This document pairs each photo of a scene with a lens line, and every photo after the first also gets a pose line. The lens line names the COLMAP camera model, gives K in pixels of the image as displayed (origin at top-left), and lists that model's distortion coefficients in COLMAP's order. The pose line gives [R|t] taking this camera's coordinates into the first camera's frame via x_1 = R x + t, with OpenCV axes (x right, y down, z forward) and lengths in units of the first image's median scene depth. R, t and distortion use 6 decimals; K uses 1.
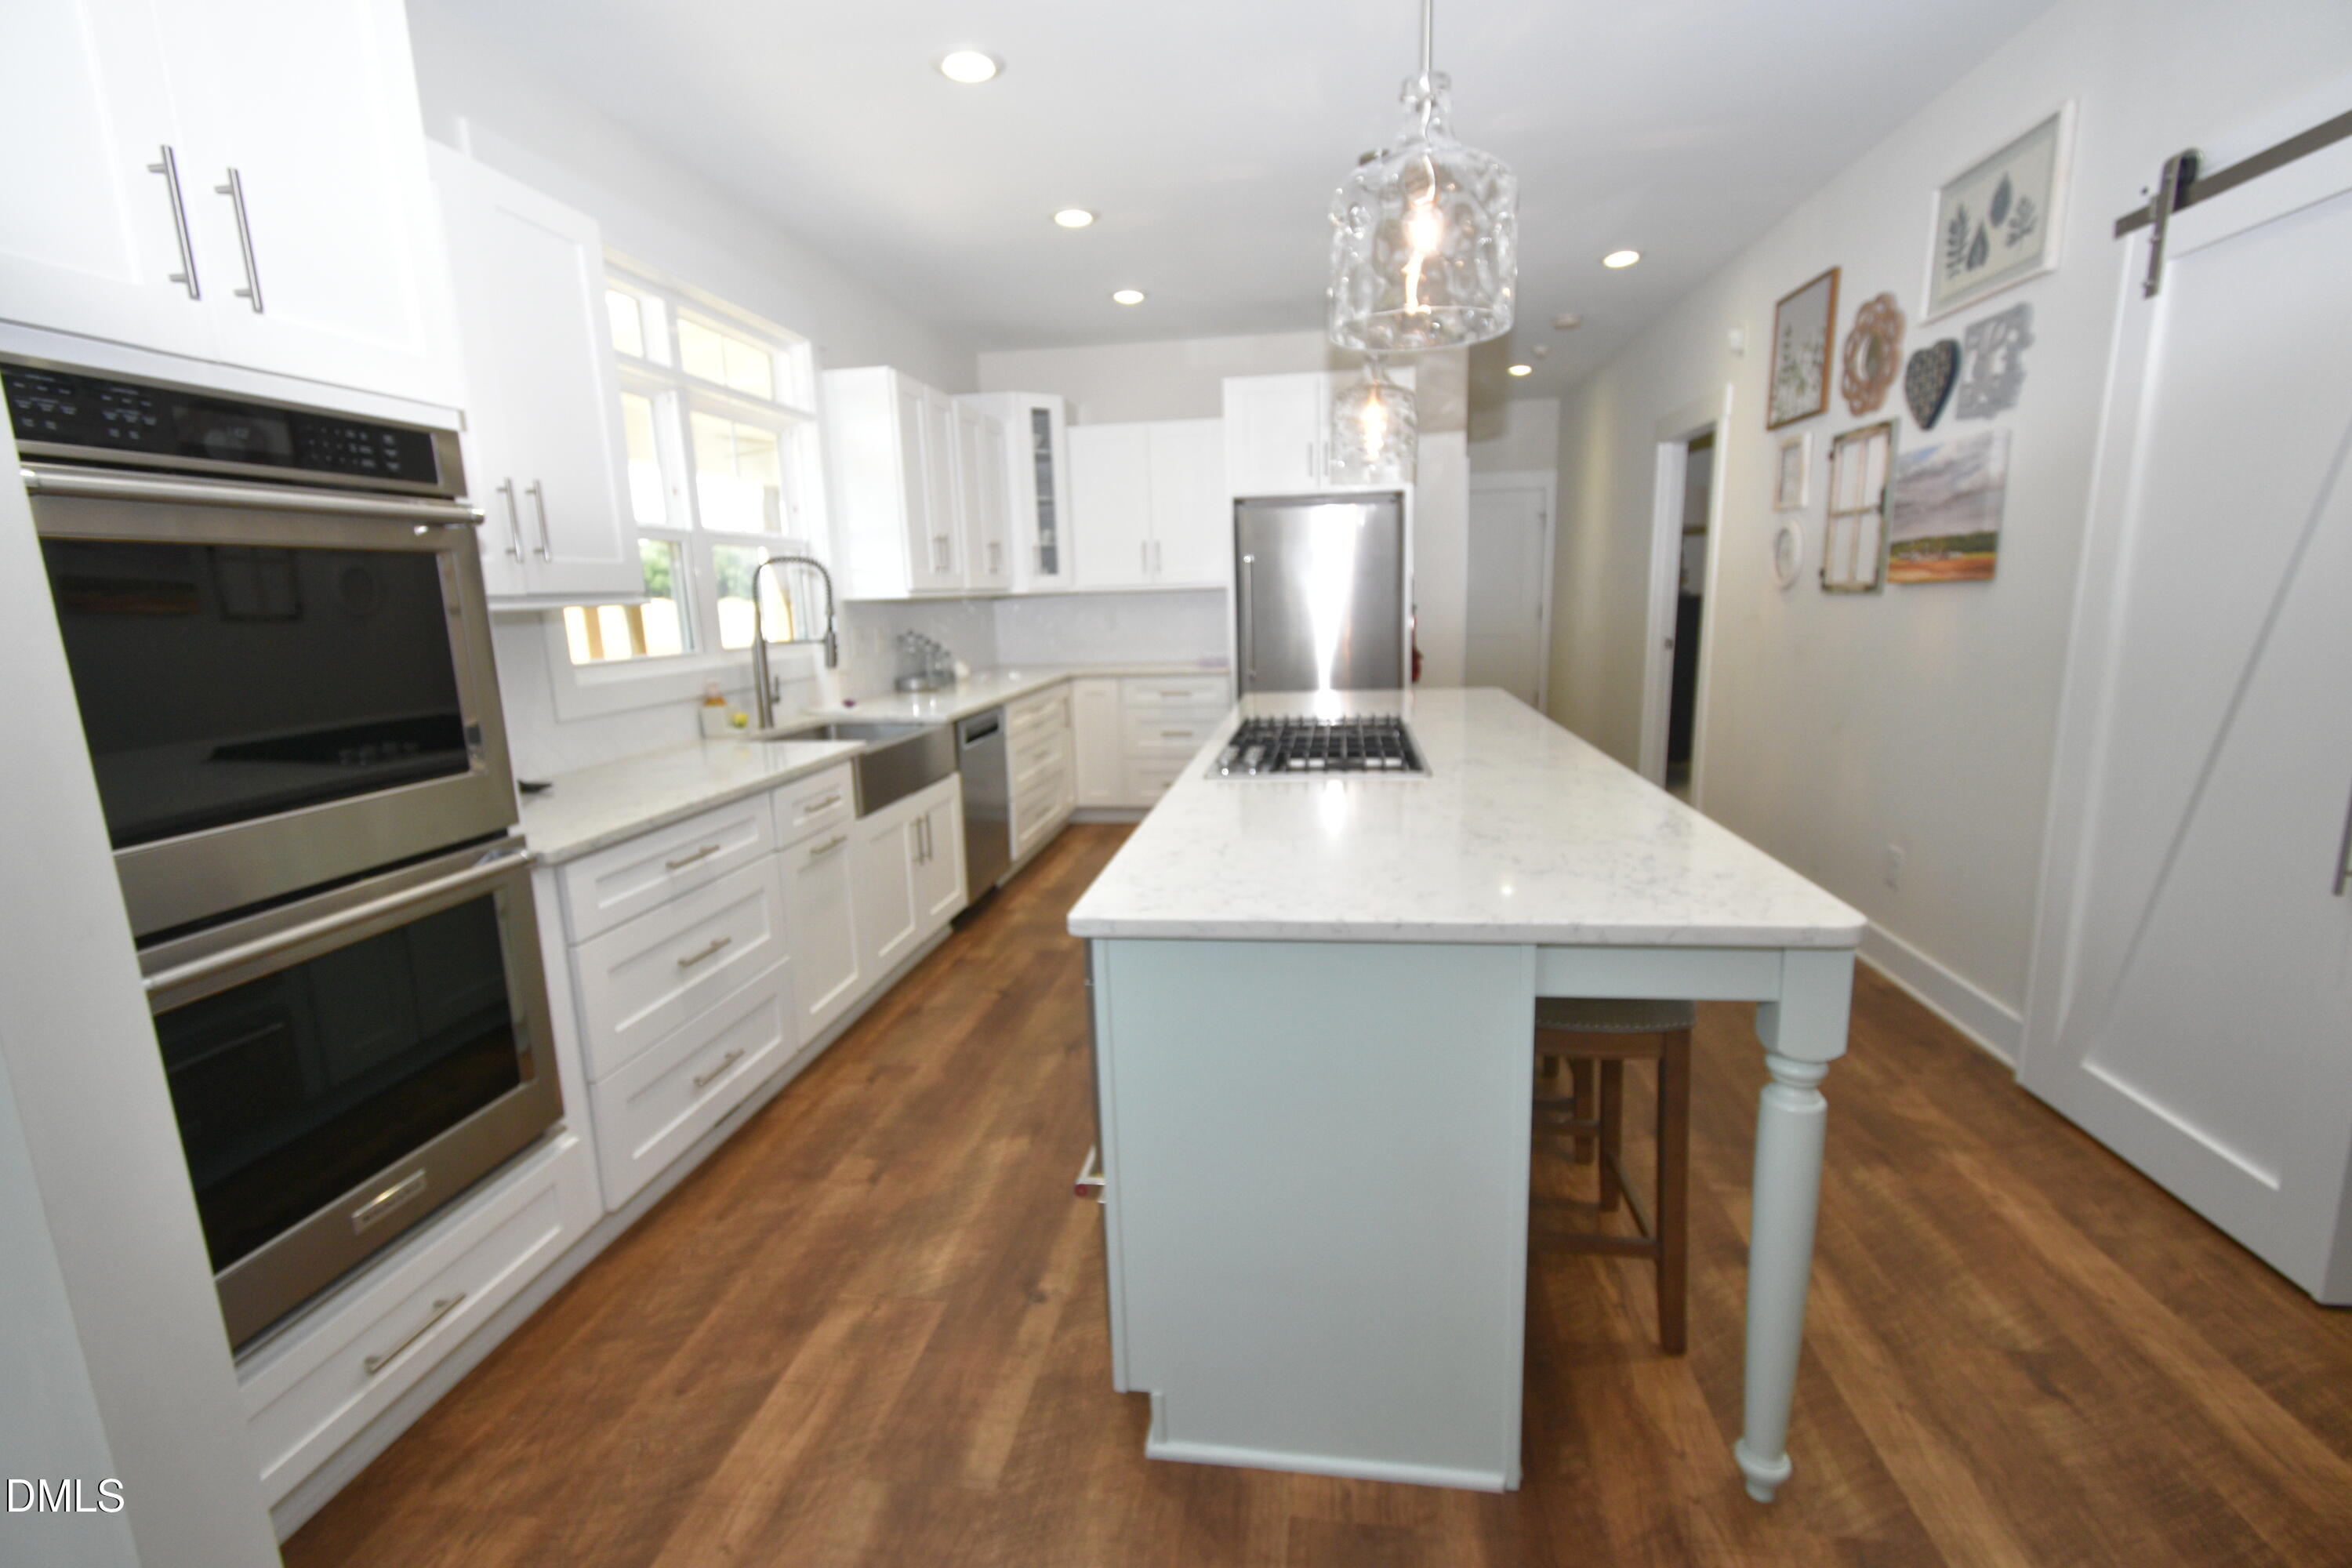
lens RADIAL K [[1033.8, 0, 1174.3], [0, 1033.8, 789.6], [0, 0, 1]] dist [0.006135, -0.004308]
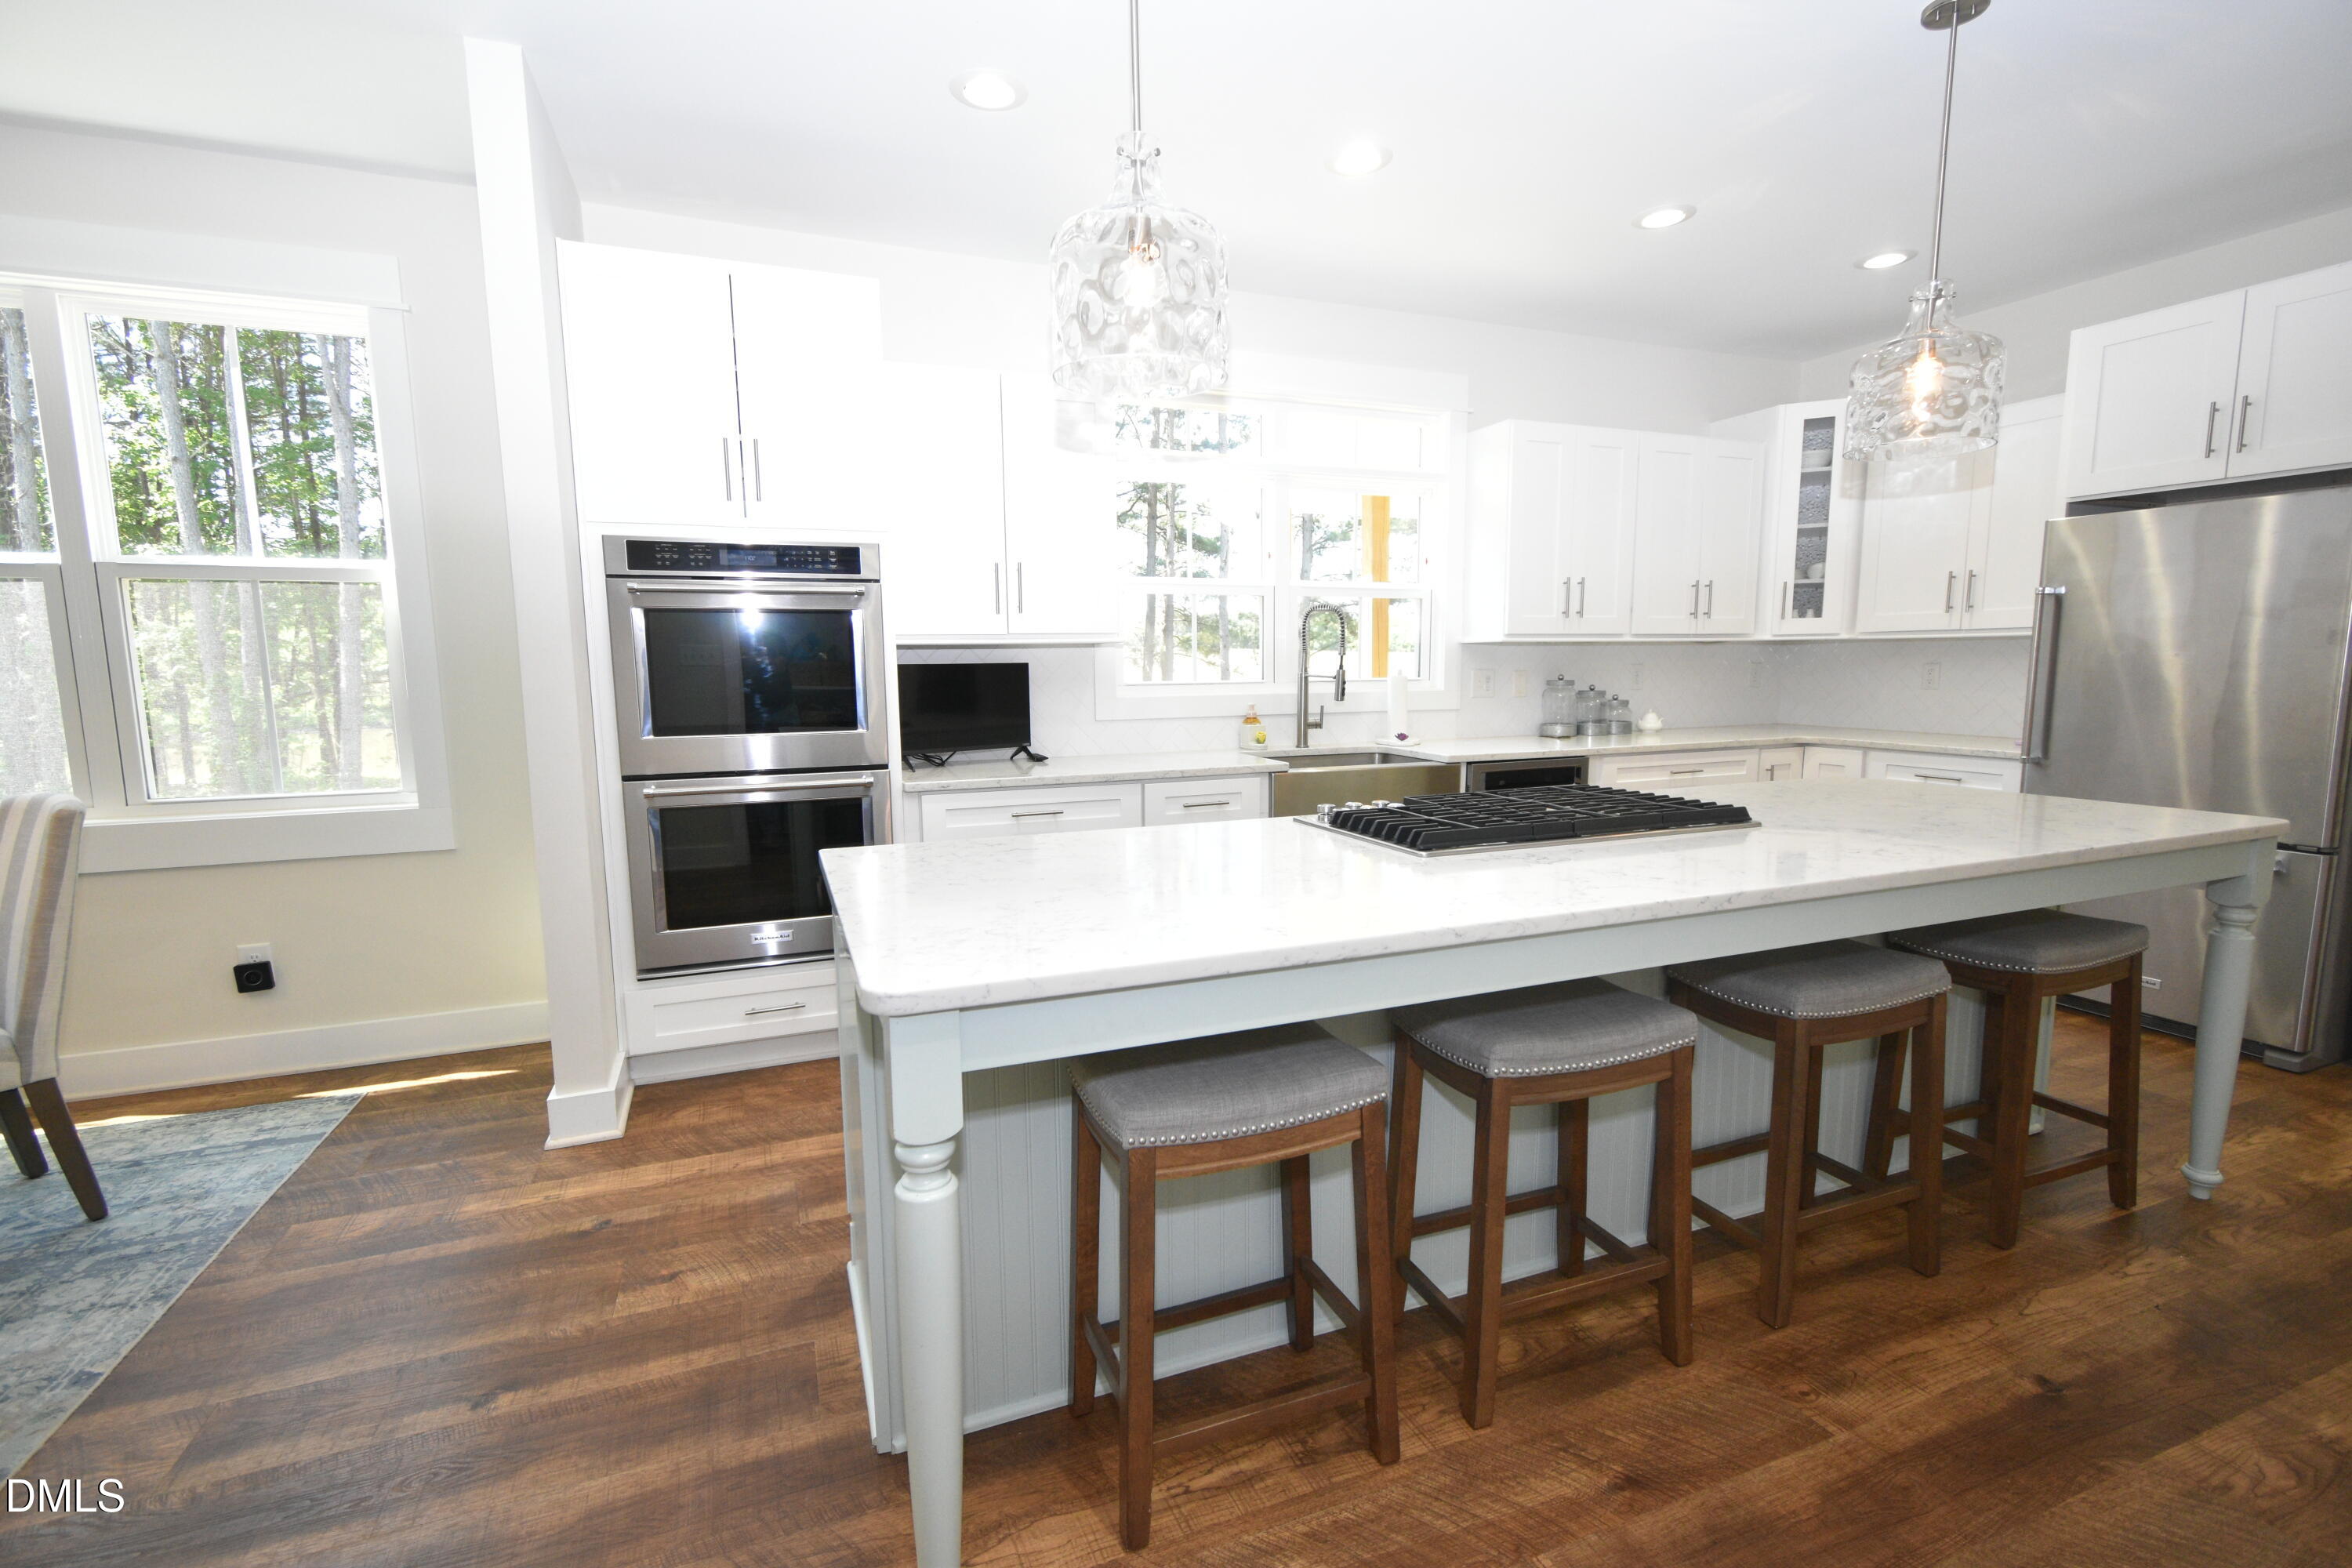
lens RADIAL K [[1033.8, 0, 1170.6], [0, 1033.8, 791.6], [0, 0, 1]] dist [0.006135, -0.004308]
pose [[0.499792, 0.134926, -0.855572, 0.601407], [-0.170221, 0.983829, 0.055716, -0.054412], [0.849254, 0.117790, 0.514677, 0.281996]]
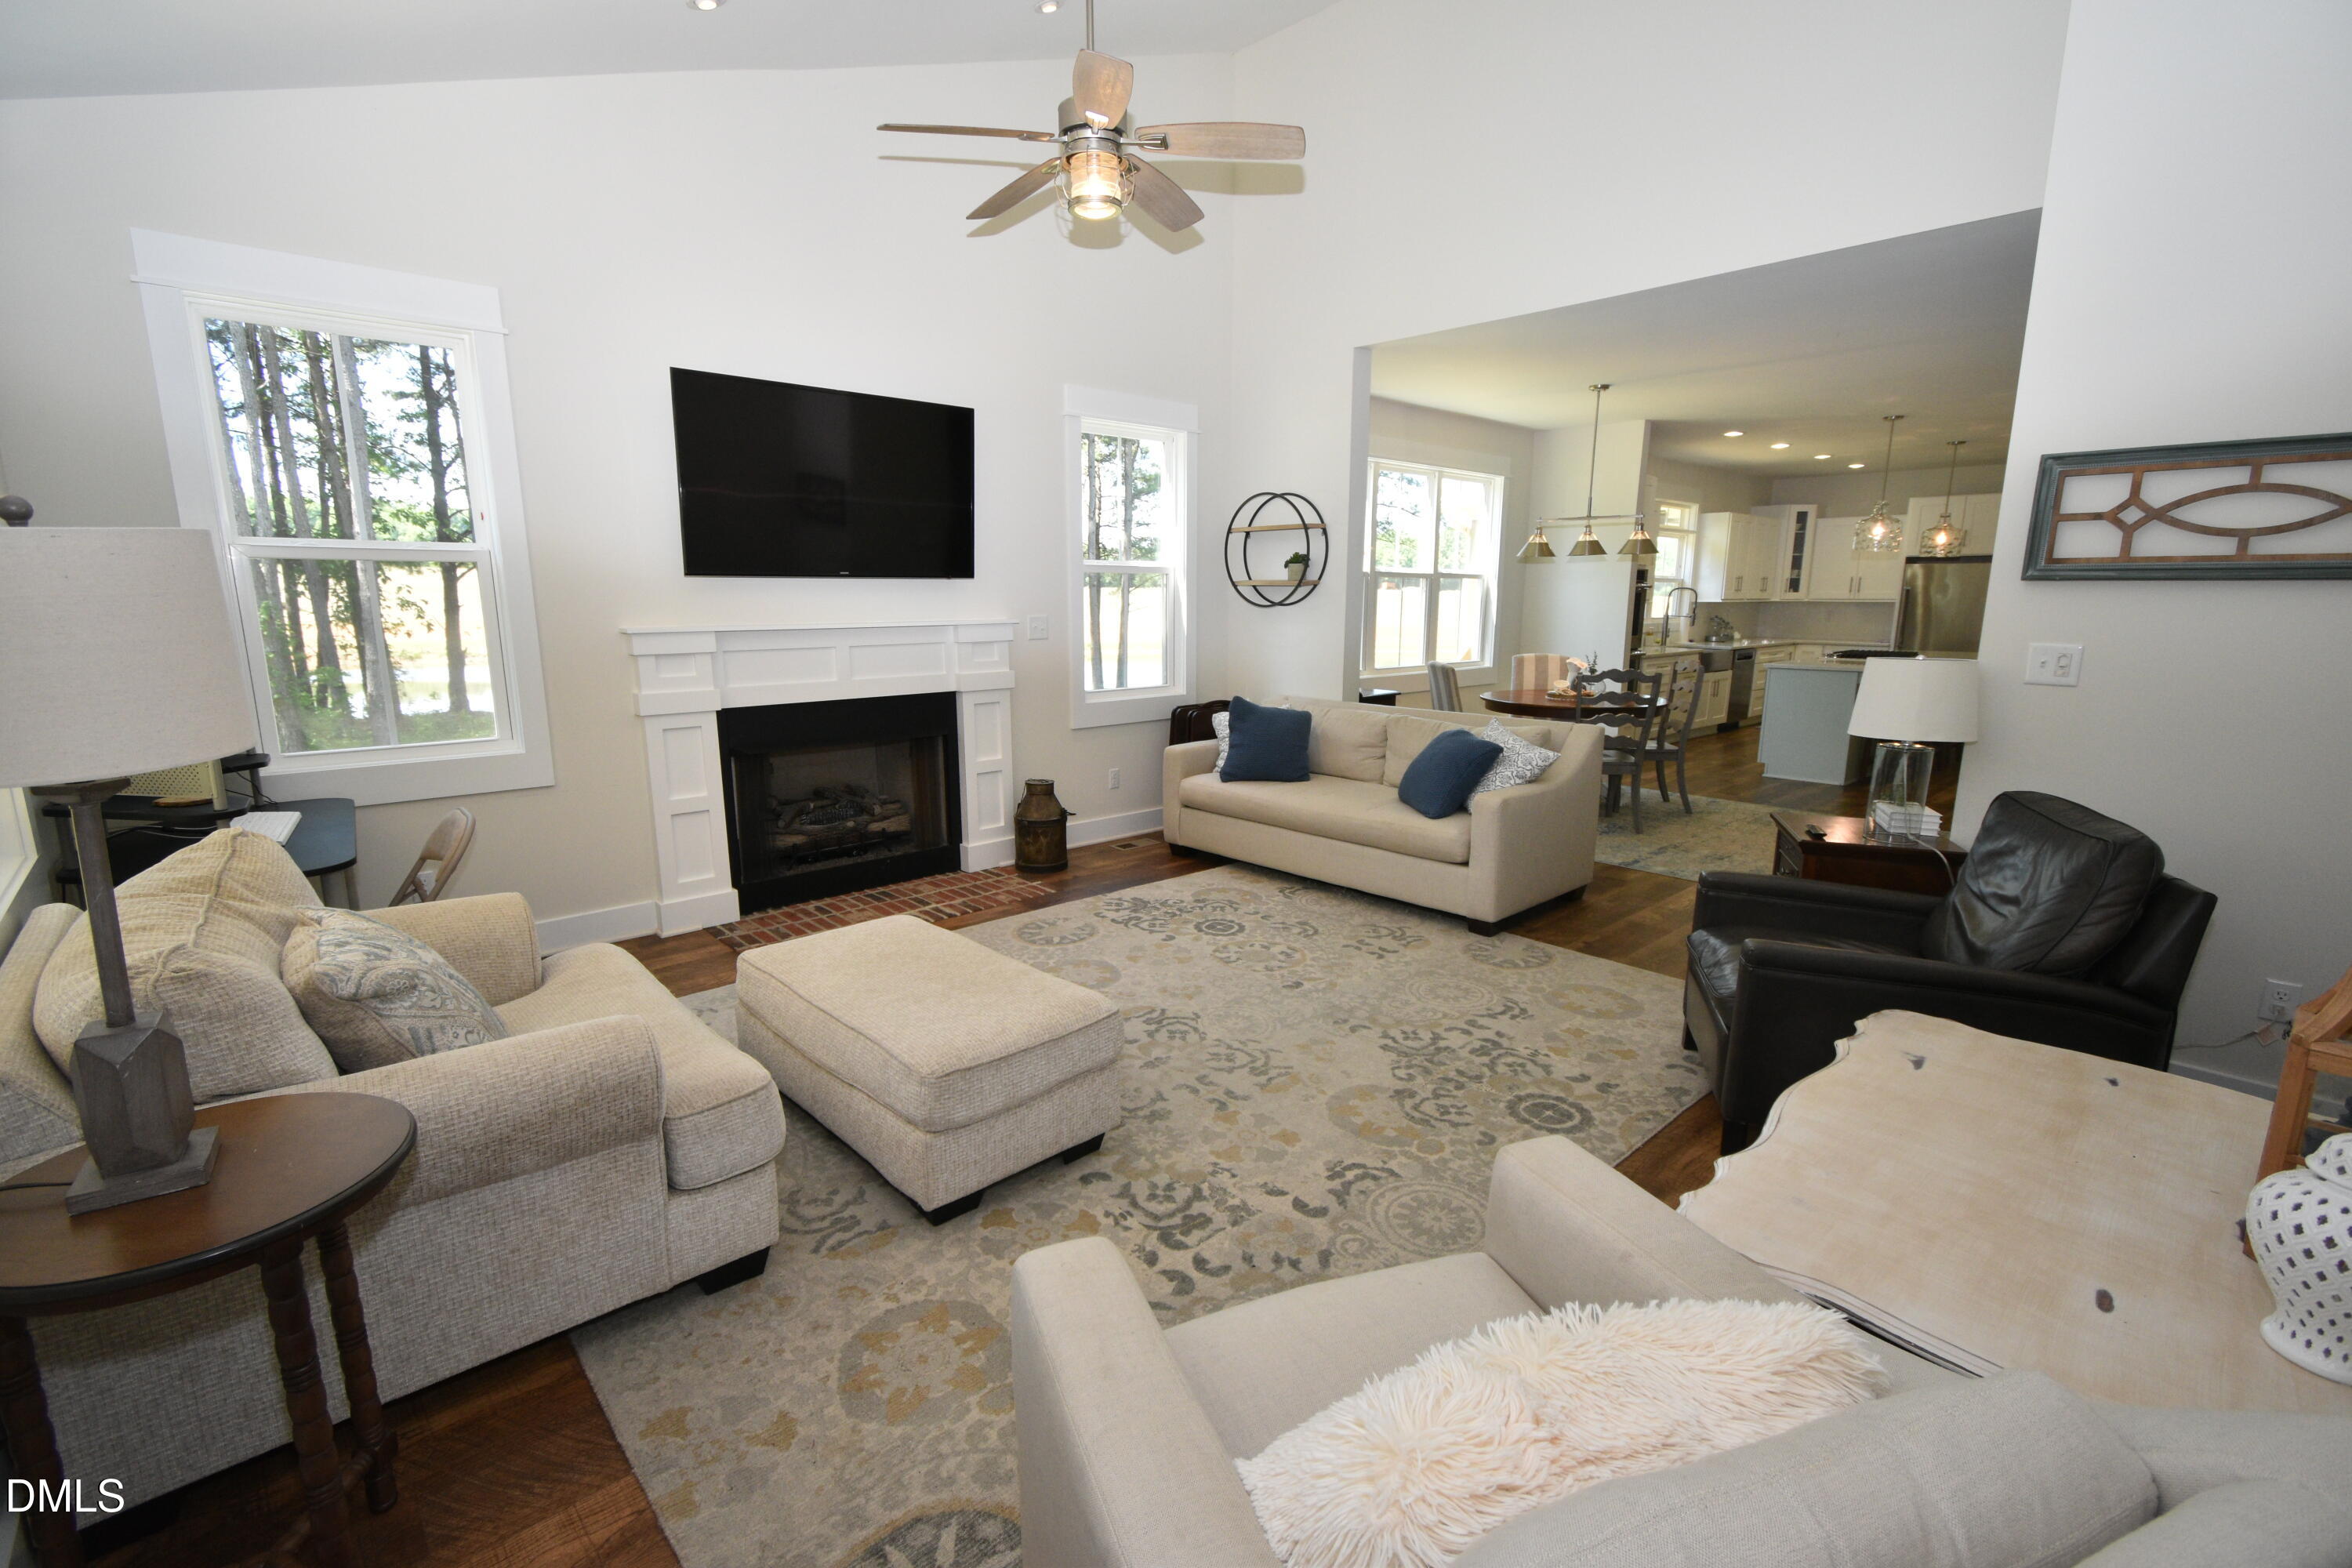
lens RADIAL K [[1033.8, 0, 1162.5], [0, 1033.8, 791.1], [0, 0, 1]] dist [0.006135, -0.004308]
pose [[0.772506, 0.152827, -0.616343, 0.402774], [-0.146690, 0.987303, 0.060953, 0.401603], [0.617832, 0.043325, 0.785115, -2.296756]]
